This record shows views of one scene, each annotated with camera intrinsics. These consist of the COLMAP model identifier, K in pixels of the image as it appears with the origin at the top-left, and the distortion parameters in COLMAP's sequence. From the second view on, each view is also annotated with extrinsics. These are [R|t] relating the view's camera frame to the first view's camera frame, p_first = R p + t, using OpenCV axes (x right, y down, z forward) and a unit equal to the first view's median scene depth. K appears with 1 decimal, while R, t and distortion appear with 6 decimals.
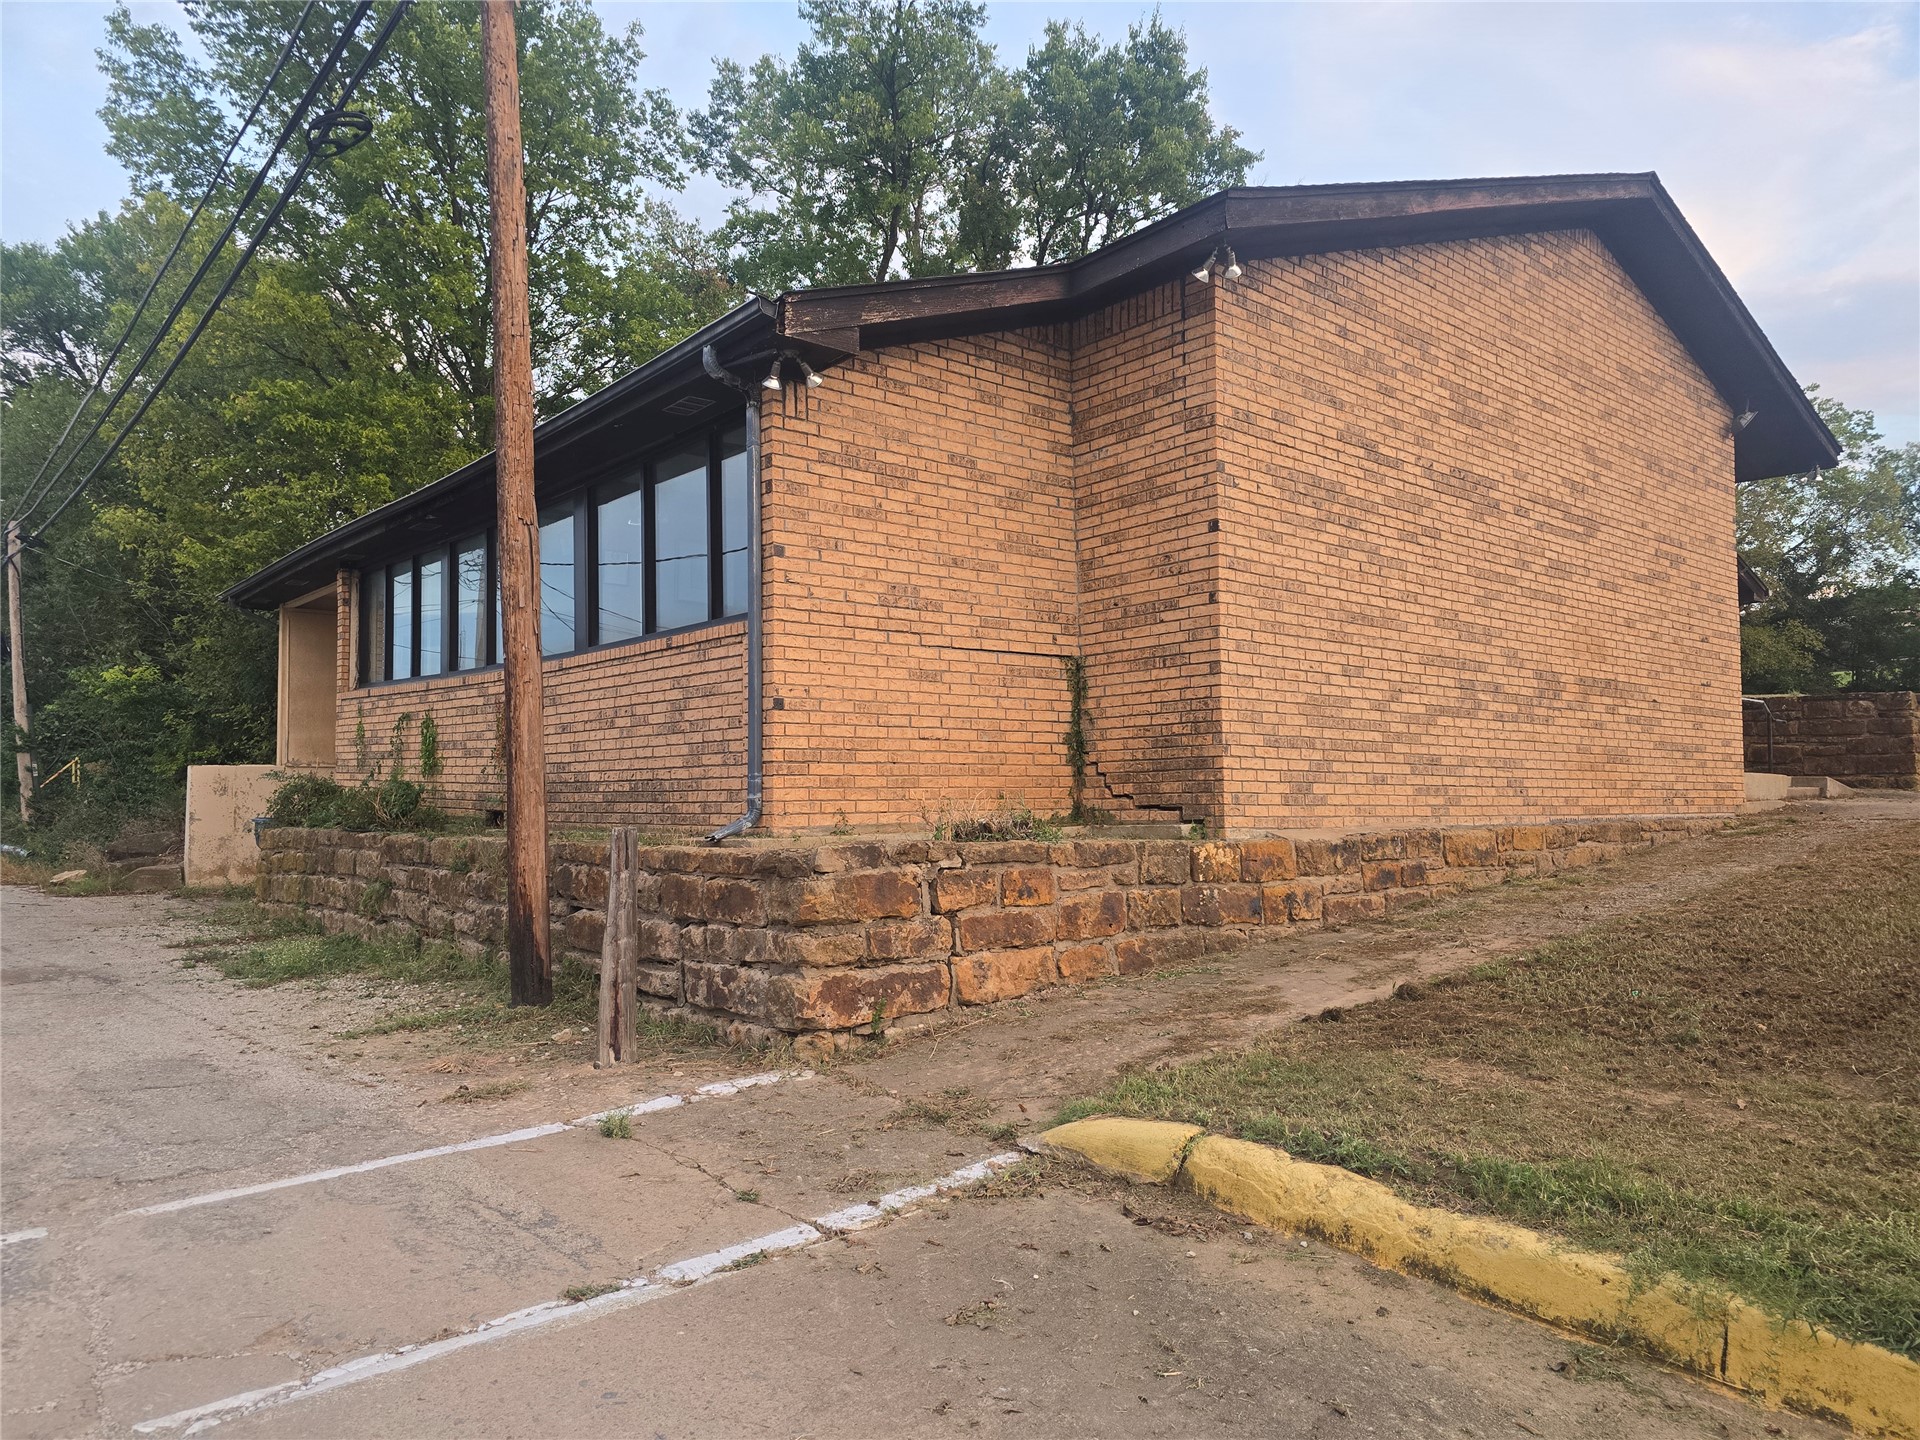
lens RADIAL K [[1363.2, 0, 960.0], [0, 1363.2, 720.0], [0, 0, 1]] dist [0.096411, -0.002222]
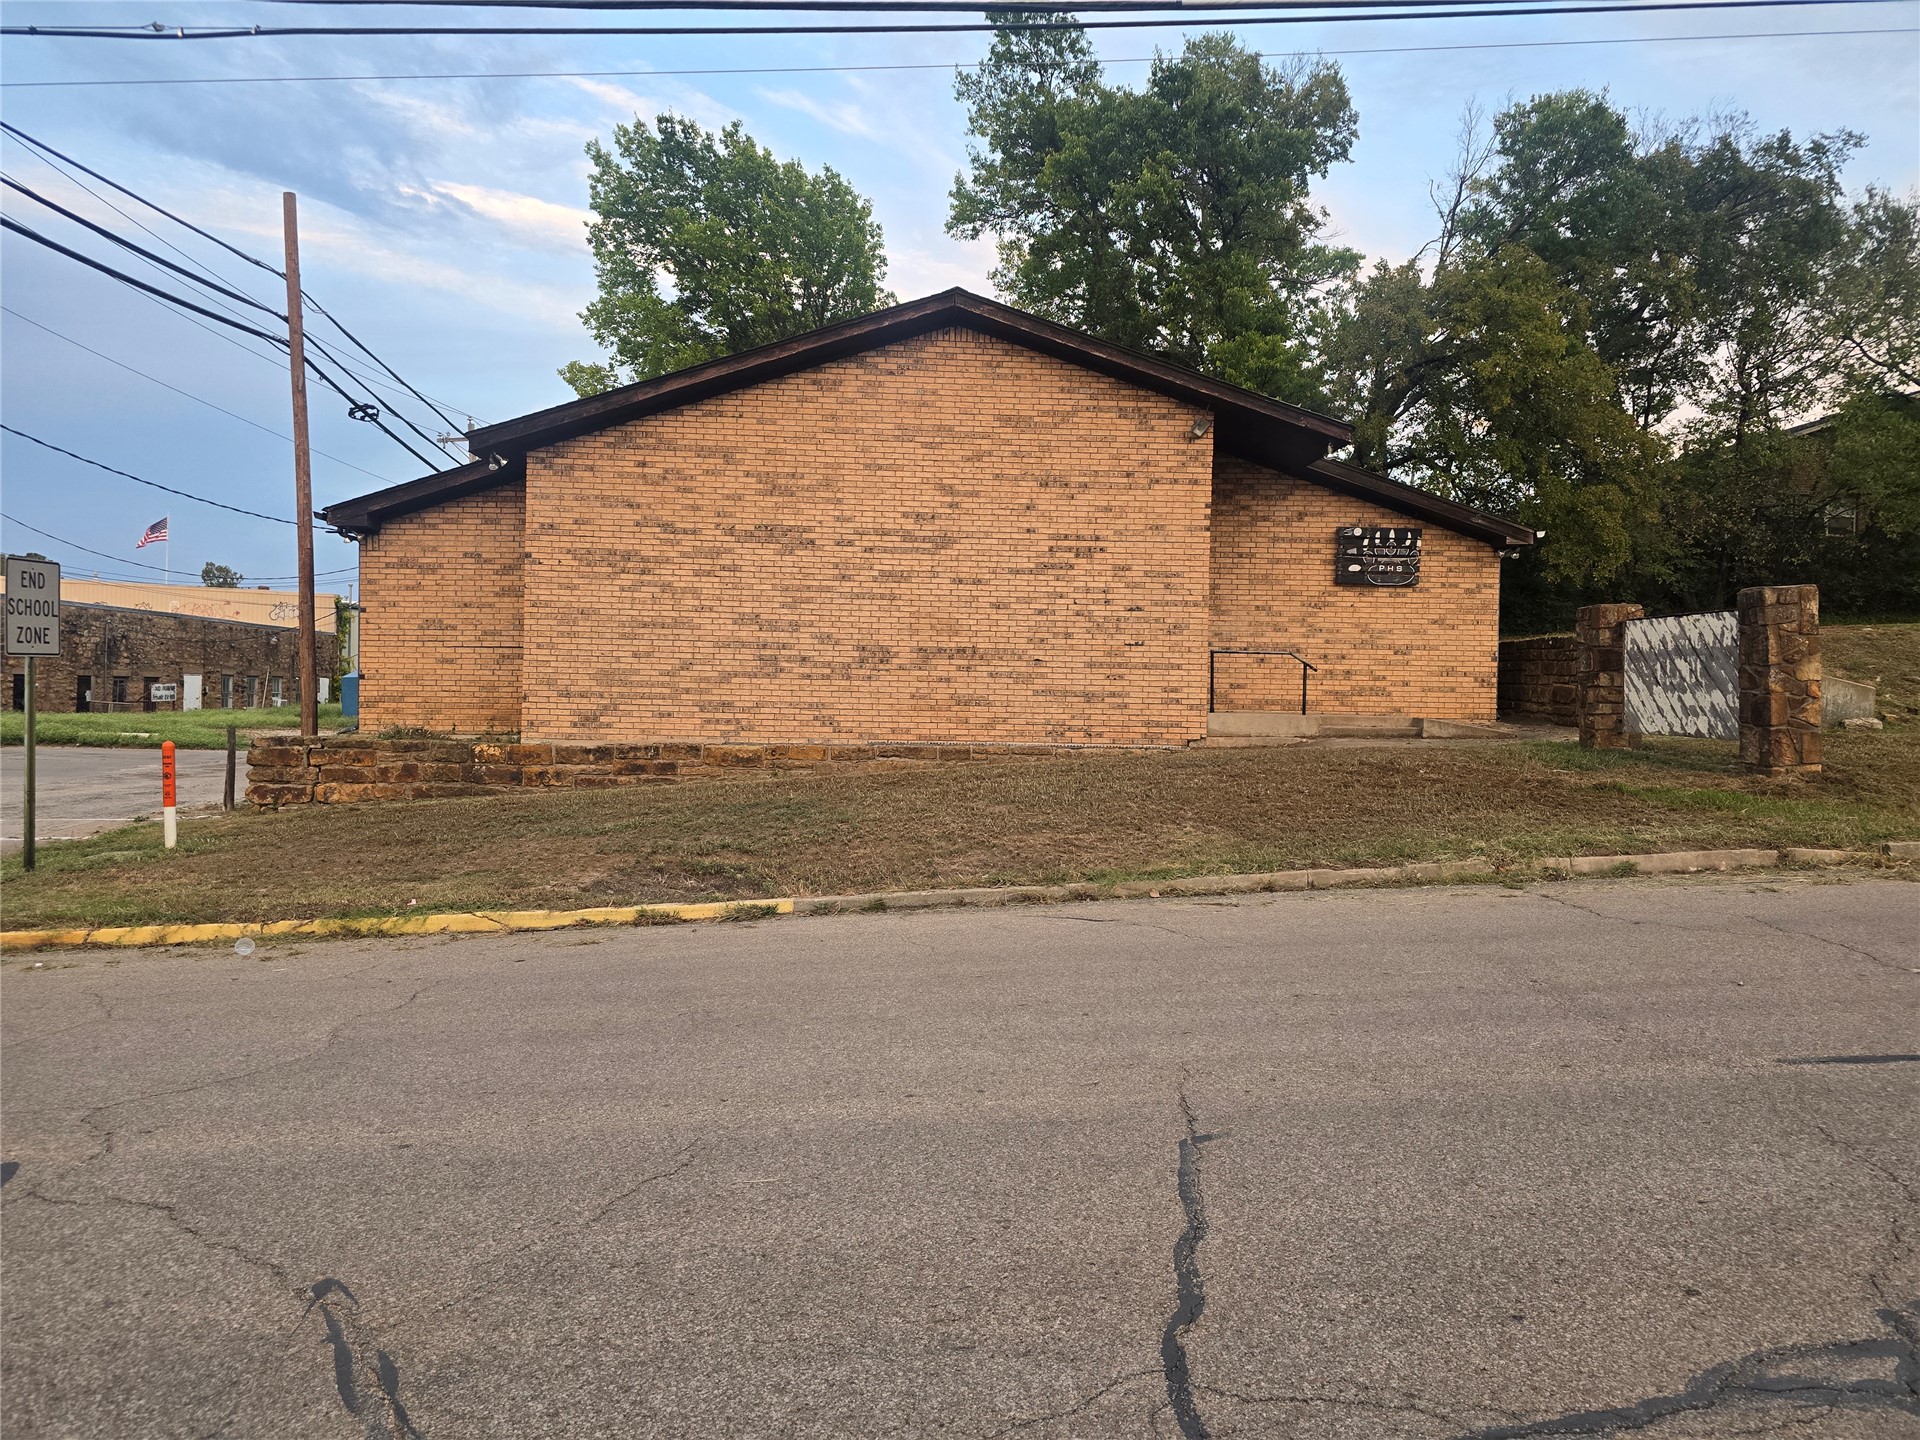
lens RADIAL K [[1378.8, 0, 960.0], [0, 1378.8, 720.0], [0, 0, 1]] dist [0.041731, -0.006729]
pose [[0.756580, 0.032360, -0.653099, 1.896122], [0.019844, 0.997178, 0.072397, -0.077320], [0.653599, -0.067734, 0.753804, -0.107423]]
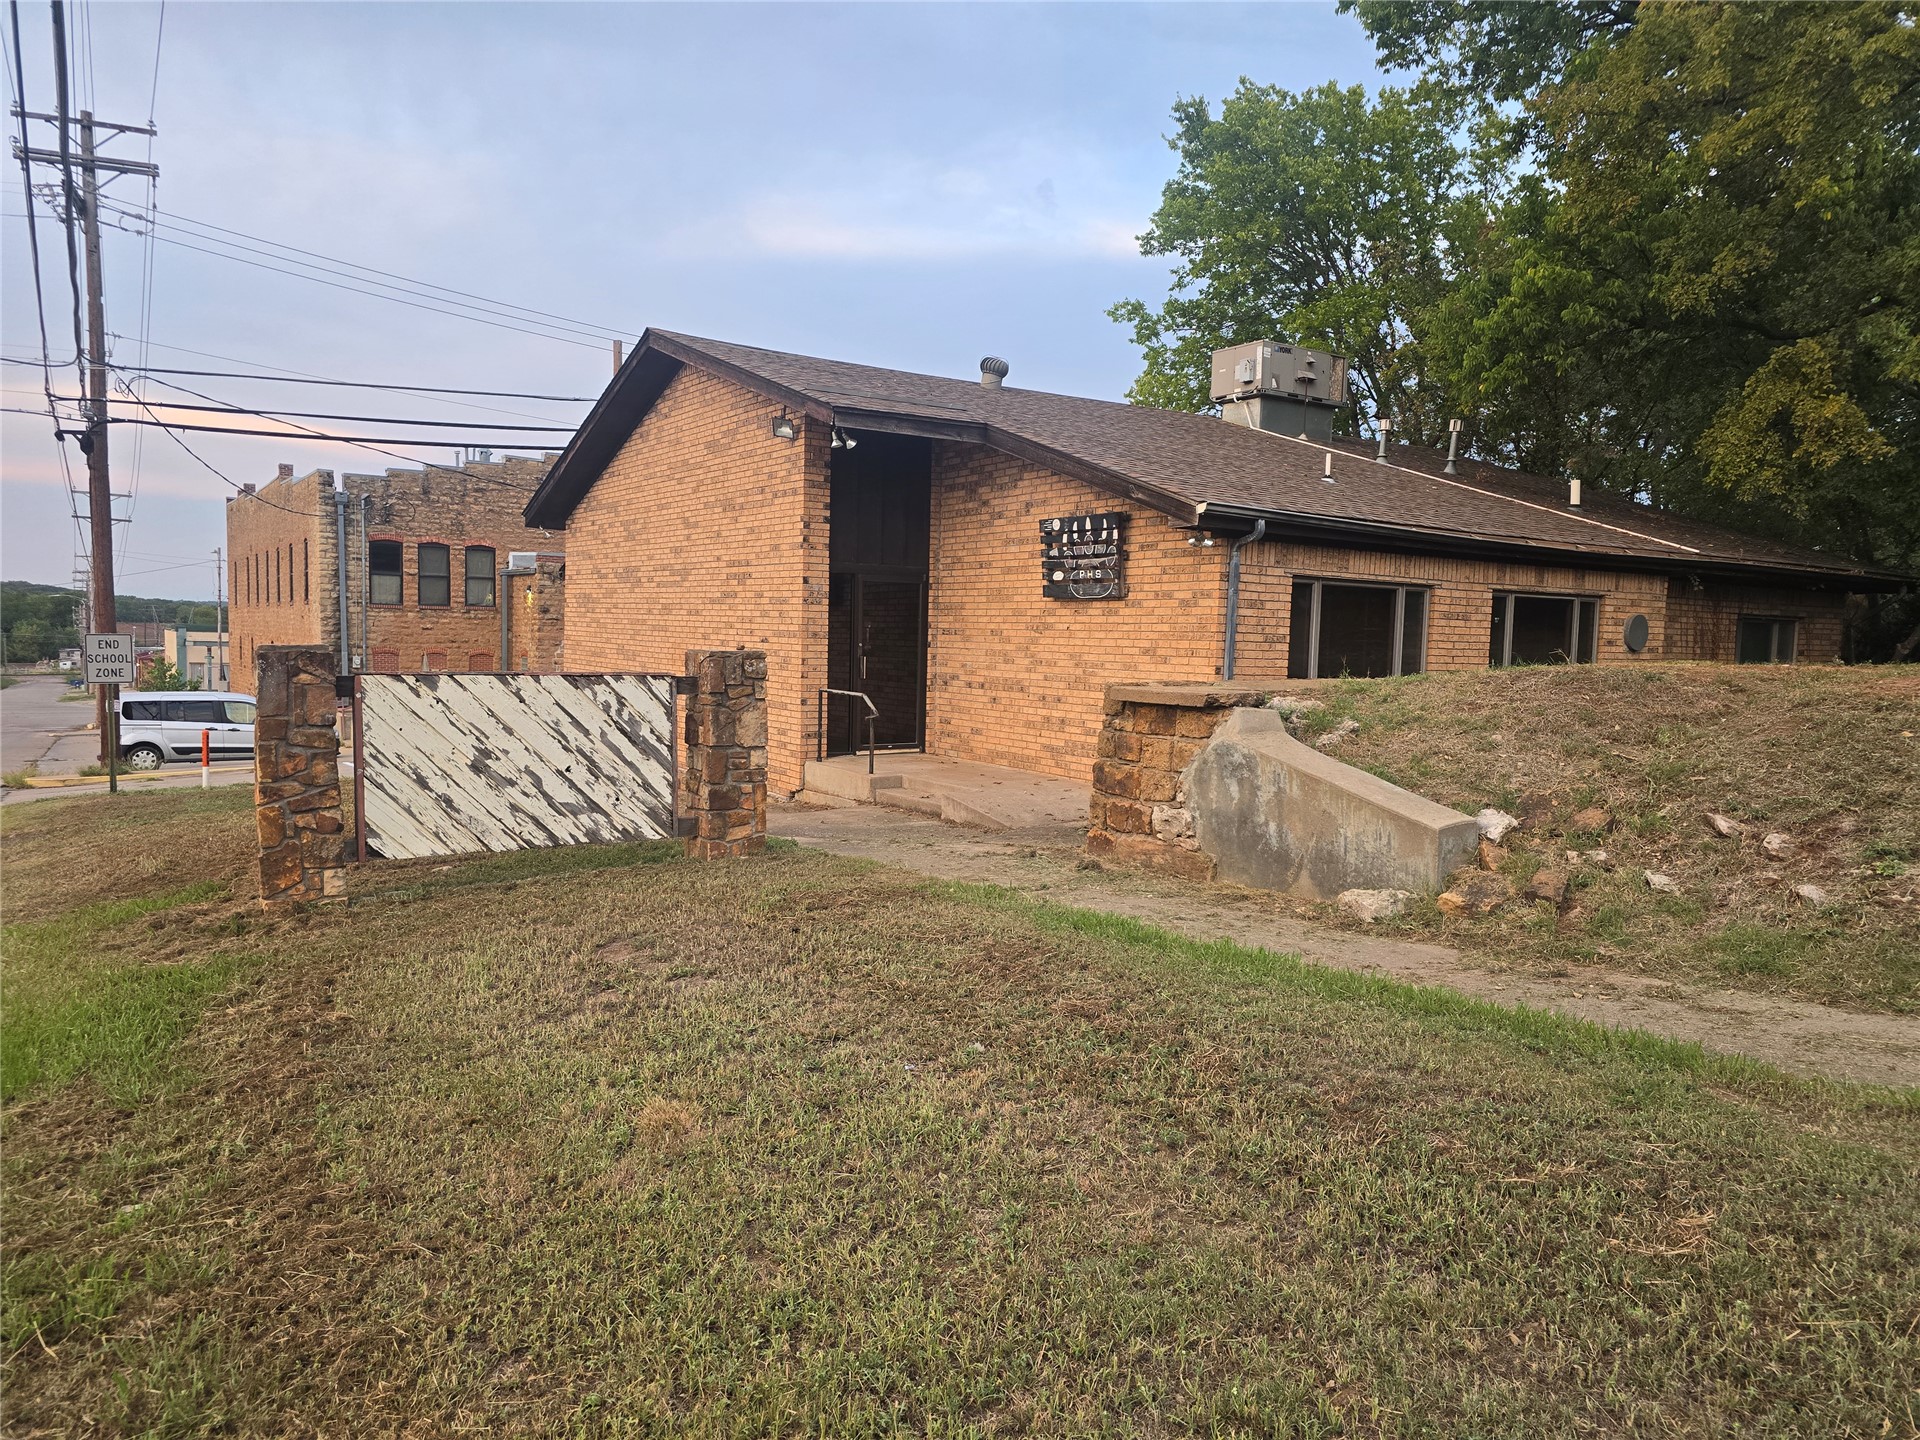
lens RADIAL K [[1378.8, 0, 960.0], [0, 1378.8, 720.0], [0, 0, 1]] dist [0.041731, -0.006729]
pose [[-0.172000, 0.058163, -0.983378, 2.470194], [0.036689, 0.997941, 0.052607, -0.069940], [0.984414, -0.027031, -0.173780, 2.063318]]
